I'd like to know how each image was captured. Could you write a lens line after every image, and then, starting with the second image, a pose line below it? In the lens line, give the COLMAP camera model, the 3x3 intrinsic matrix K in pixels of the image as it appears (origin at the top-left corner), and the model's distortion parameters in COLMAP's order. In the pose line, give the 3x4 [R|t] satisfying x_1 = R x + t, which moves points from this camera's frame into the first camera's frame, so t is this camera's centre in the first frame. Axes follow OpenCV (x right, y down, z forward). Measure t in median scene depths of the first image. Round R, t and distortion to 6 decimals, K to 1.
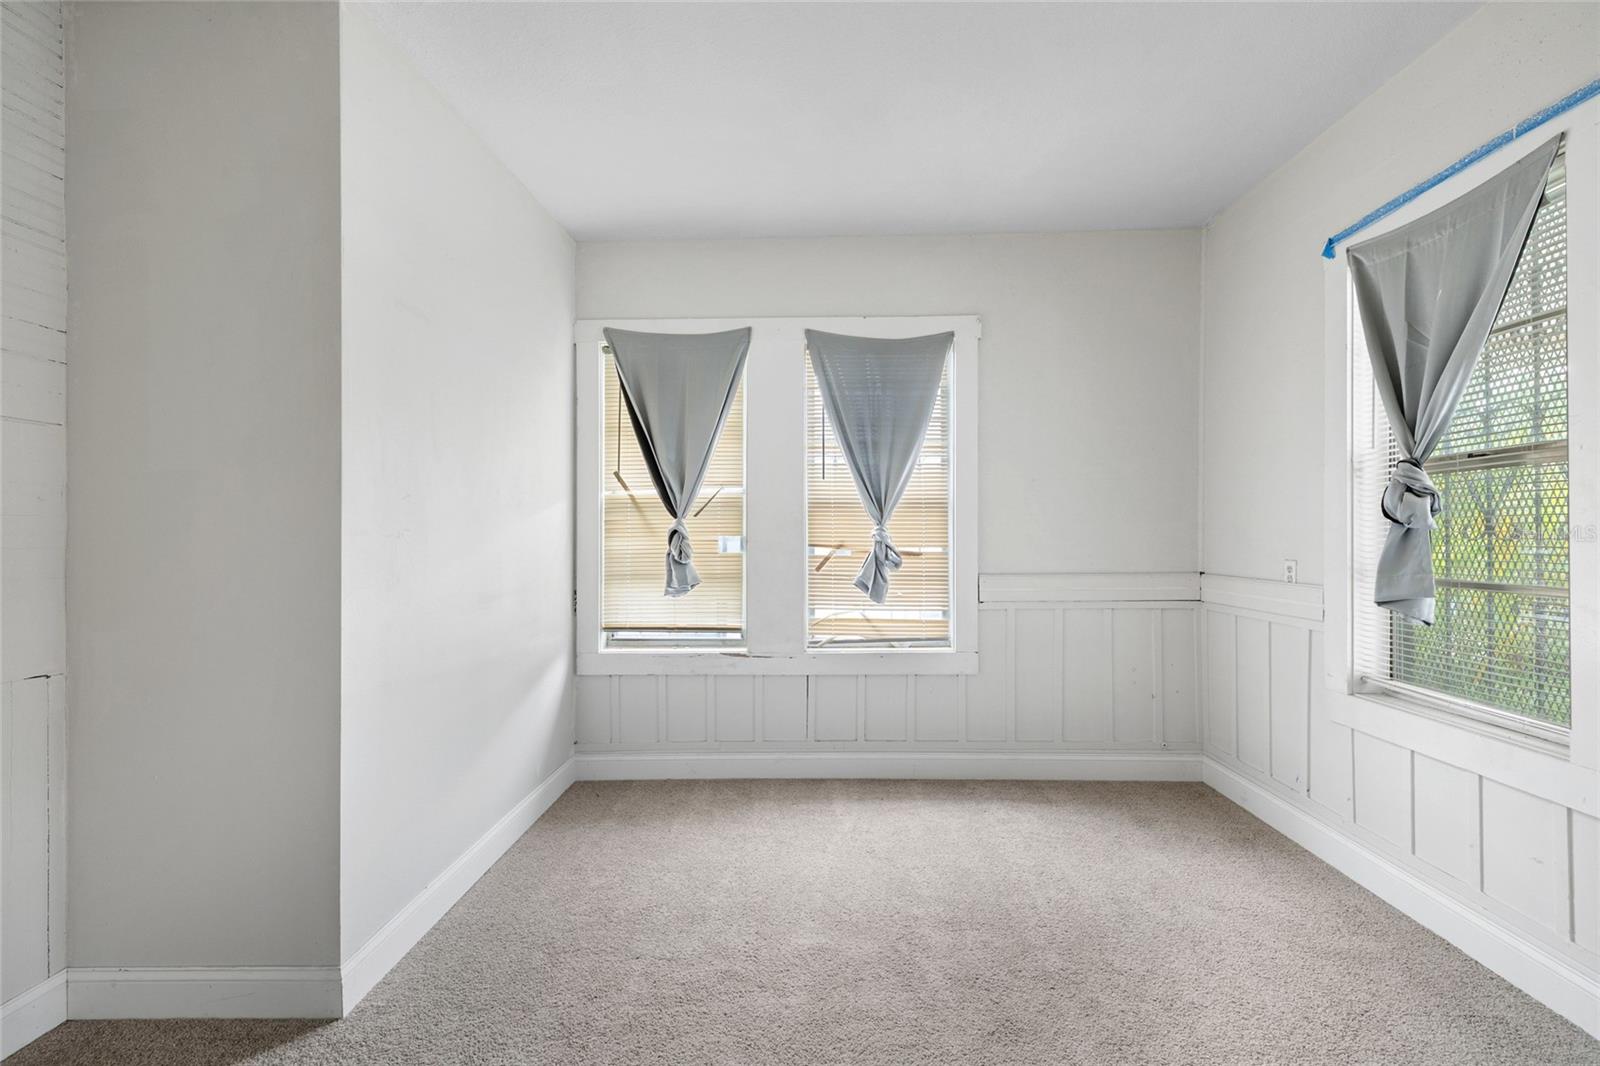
lens RADIAL K [[690.6, 0, 805.8], [0, 690.6, 532.2], [0, 0, 1]] dist [0.013483, -0.000192]
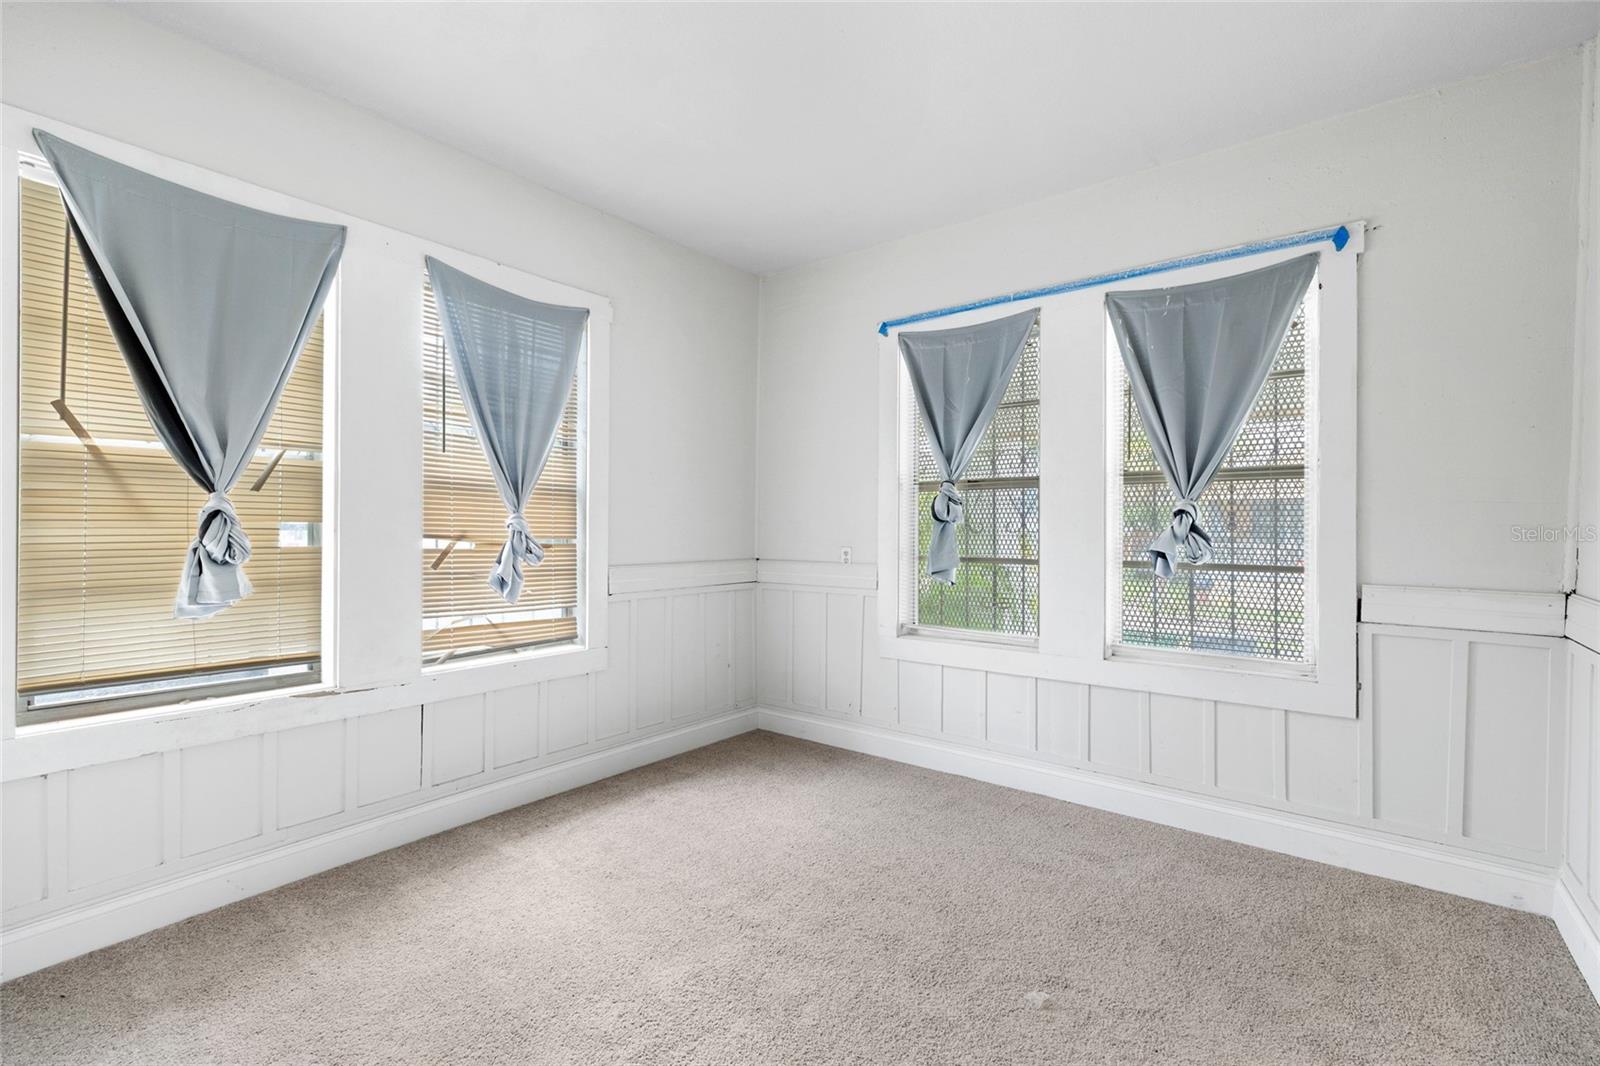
lens RADIAL K [[690.6, 0, 801.9], [0, 690.6, 532.8], [0, 0, 1]] dist [0.013483, -0.000192]
pose [[0.609526, 0.006042, 0.792743, -0.359147], [-0.011639, 0.999931, 0.001327, 0.009414], [-0.792681, -0.010036, 0.609554, 0.195702]]
